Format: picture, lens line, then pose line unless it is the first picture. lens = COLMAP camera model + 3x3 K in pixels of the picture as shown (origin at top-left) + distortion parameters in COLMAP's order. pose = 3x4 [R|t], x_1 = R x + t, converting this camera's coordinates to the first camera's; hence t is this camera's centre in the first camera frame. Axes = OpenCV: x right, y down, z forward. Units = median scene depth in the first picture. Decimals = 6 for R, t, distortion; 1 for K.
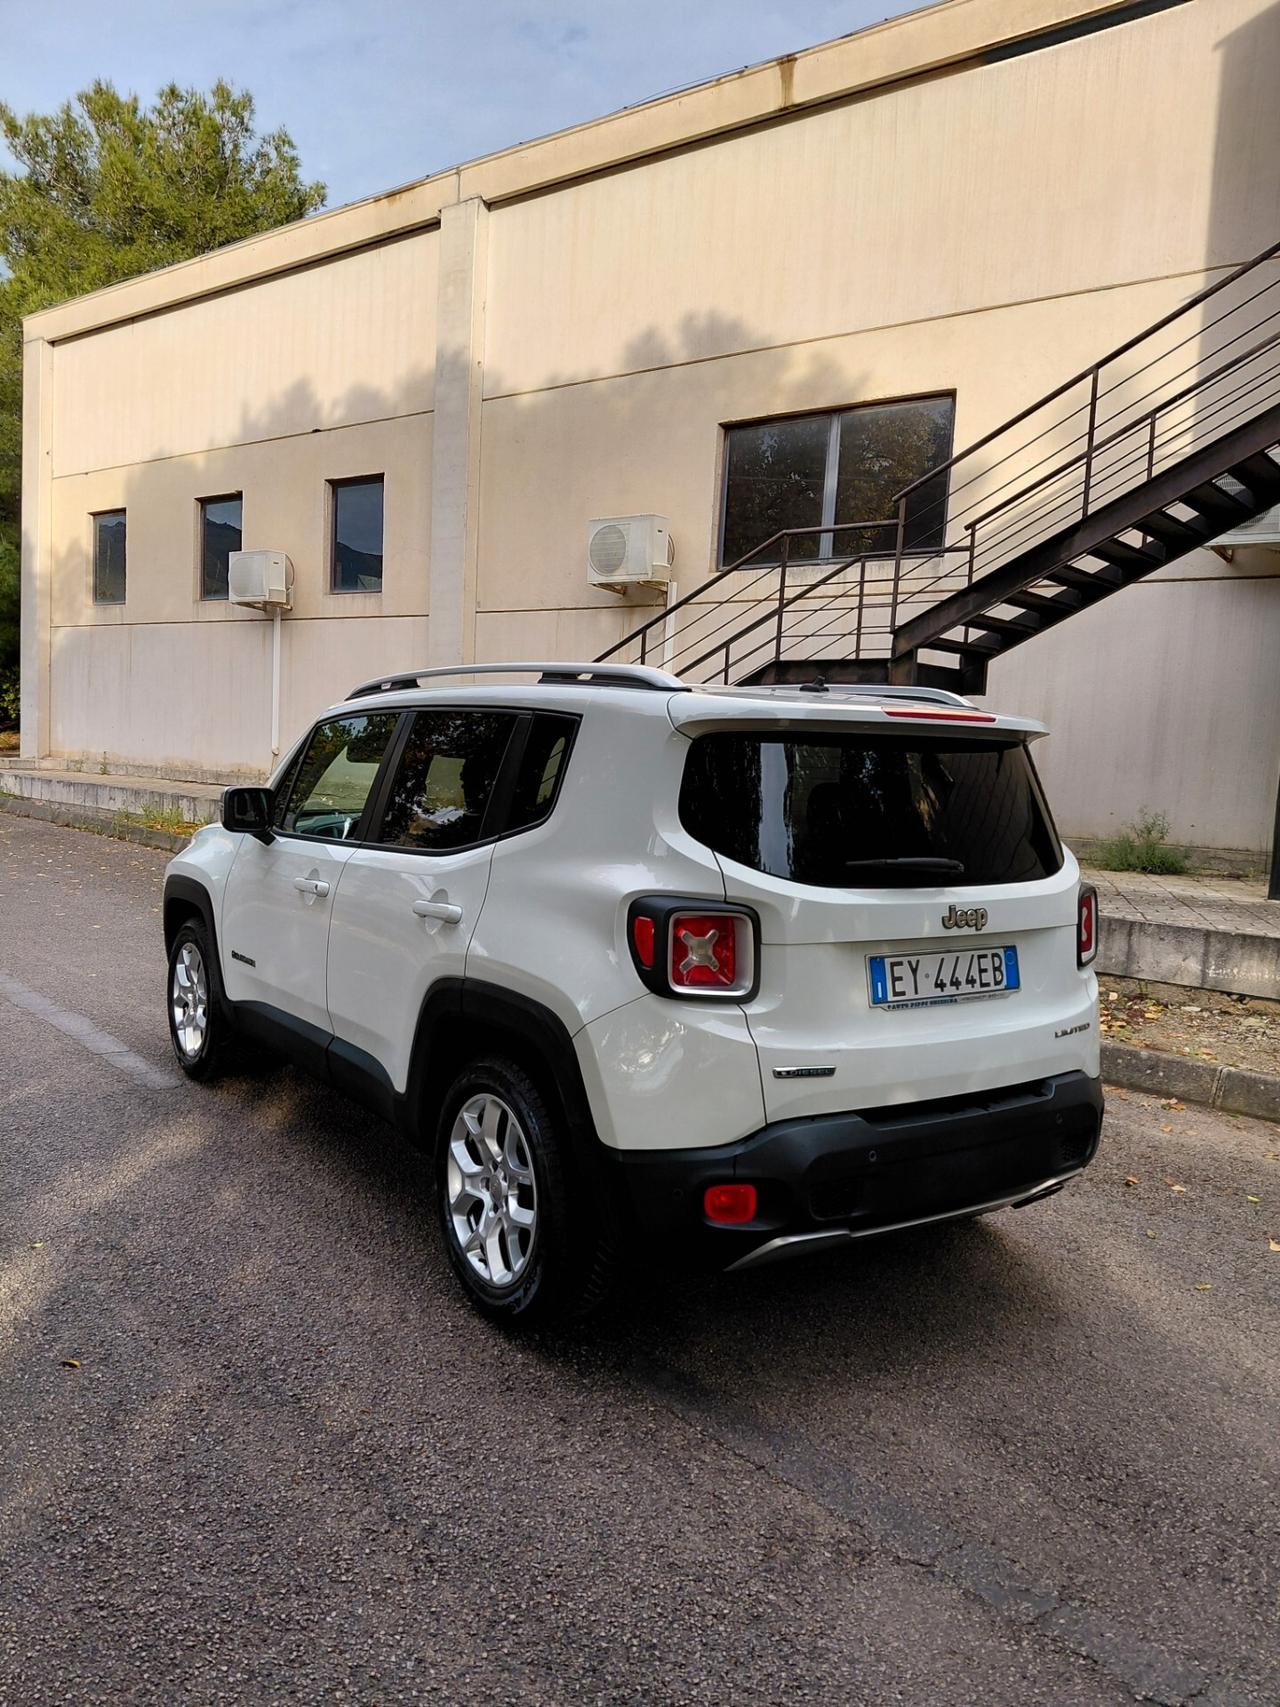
lens RADIAL K [[1297.7, 0, 639.6], [0, 1297.7, 860.1], [0, 0, 1]] dist [-0.002624, -0.008084]
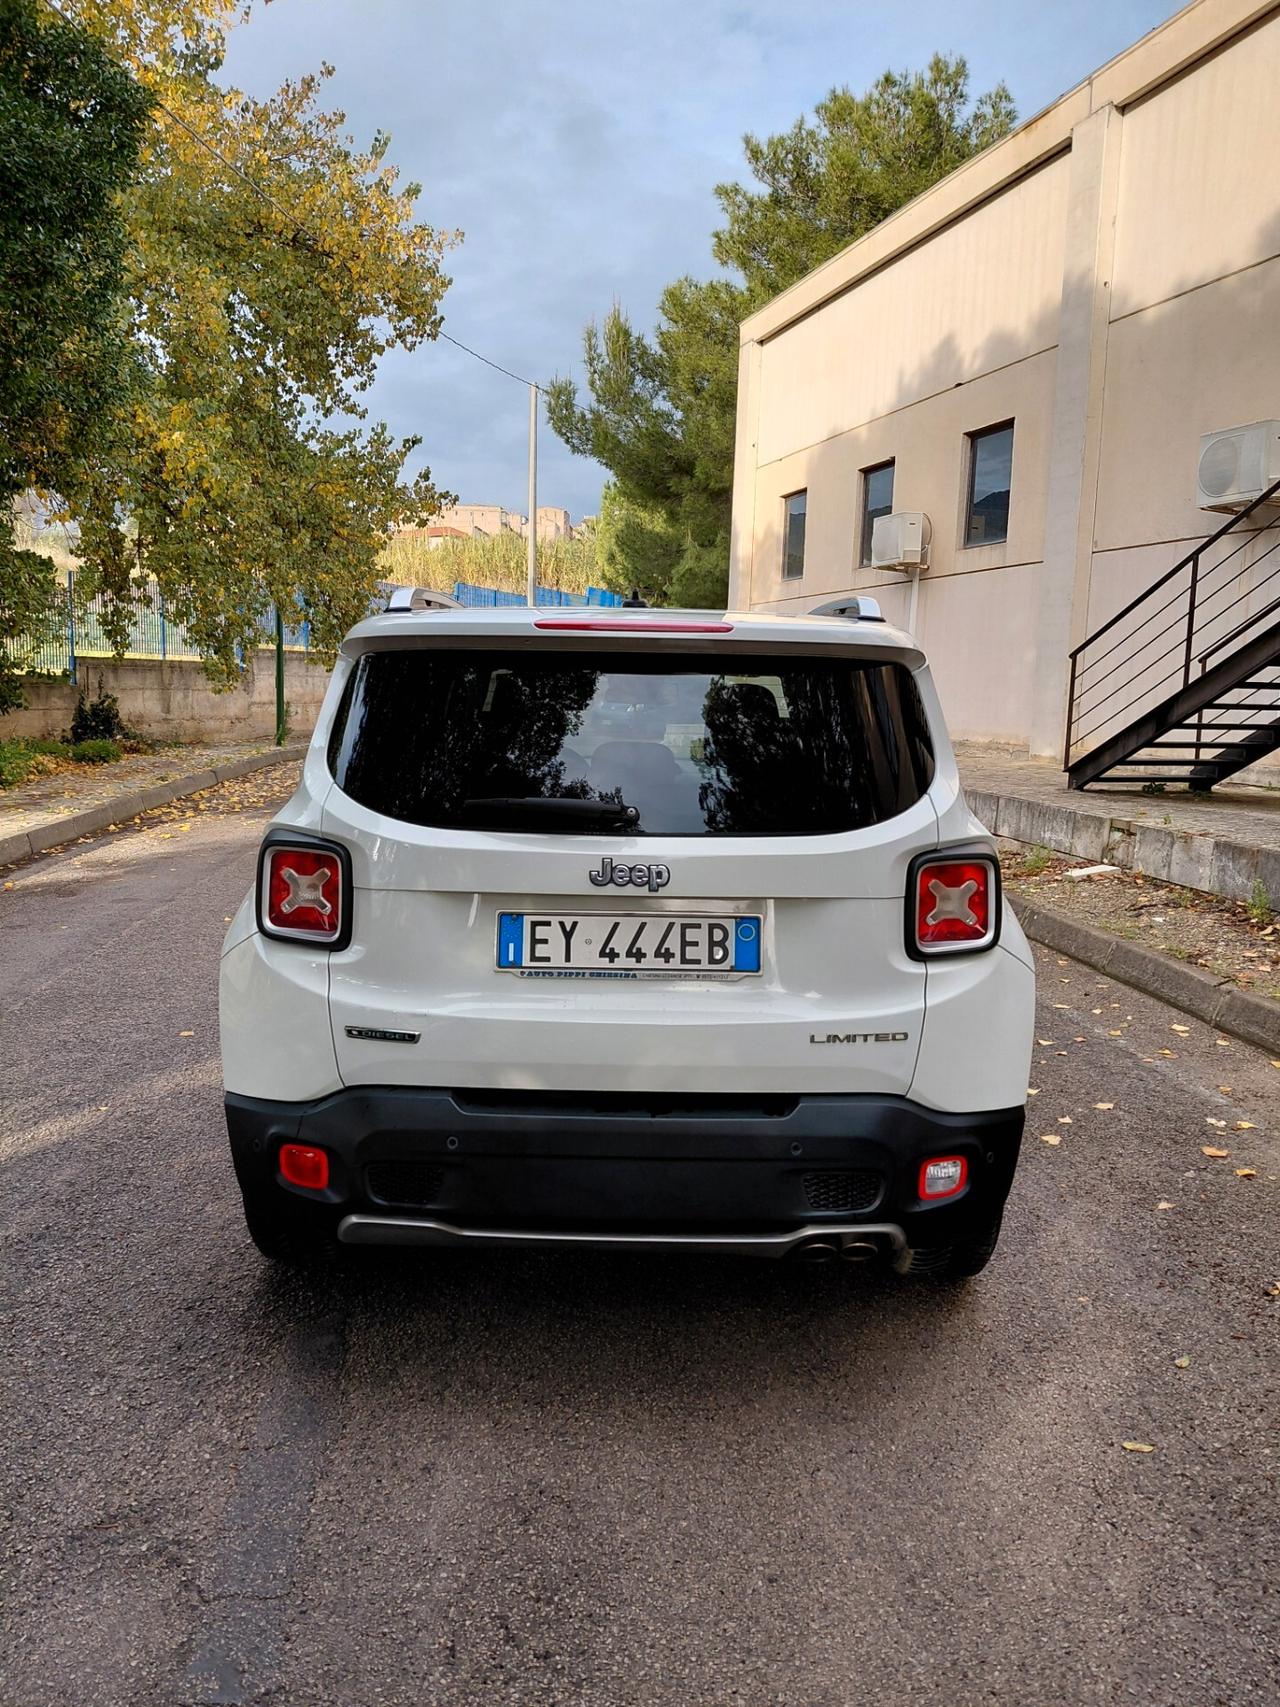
lens RADIAL K [[1291.1, 0, 641.2], [0, 1291.1, 817.4], [0, 0, 1]] dist [0.030574, -0.067478]
pose [[0.821411, 0.029497, -0.569574, 0.672442], [-0.032838, 0.999451, 0.004401, 0.004895], [0.569391, 0.015089, 0.821929, 0.319812]]
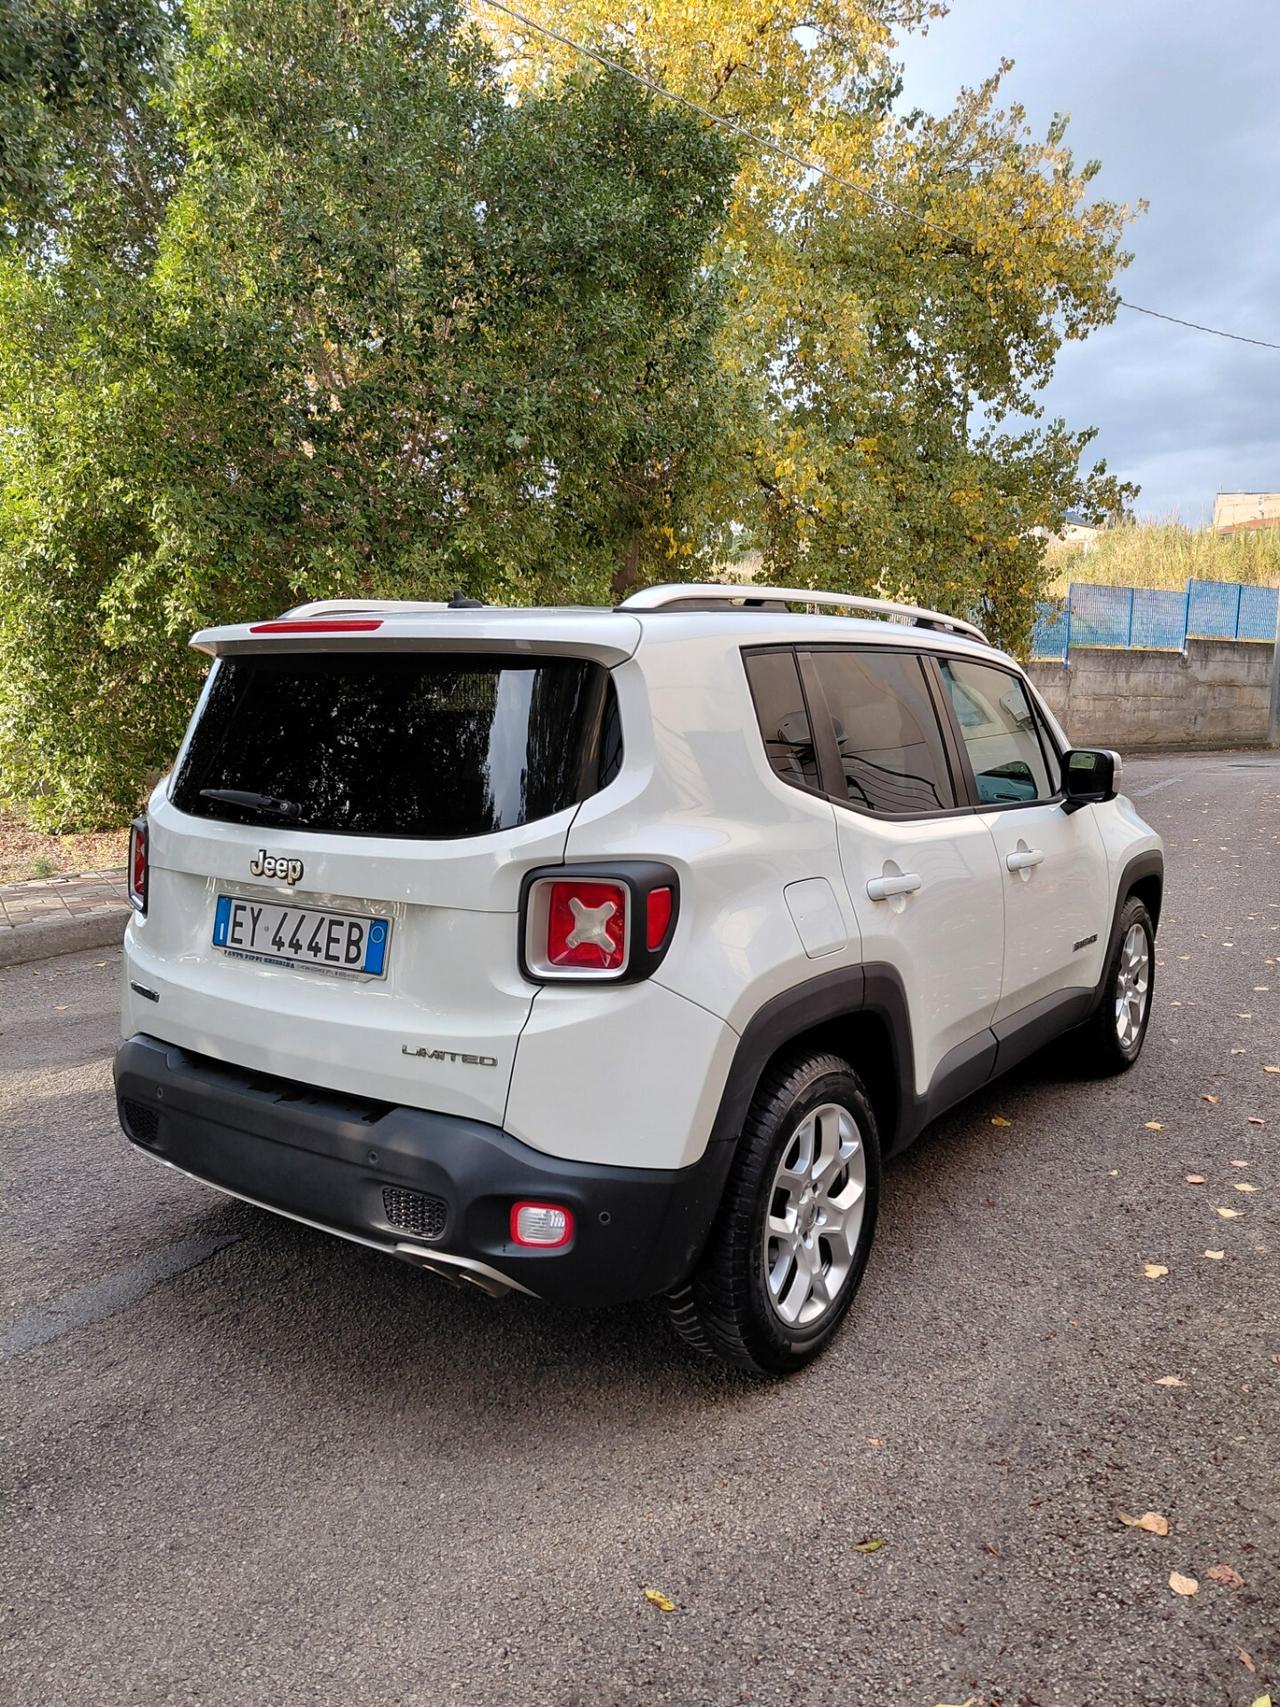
lens RADIAL K [[1266.1, 0, 612.9], [0, 1266.1, 857.3], [0, 0, 1]] dist [-0.006972, -0.004906]
pose [[0.346638, 0.083120, -0.934309, 1.027501], [-0.069278, 0.995614, 0.062872, -0.026707], [0.935437, 0.042933, 0.350876, 0.860858]]
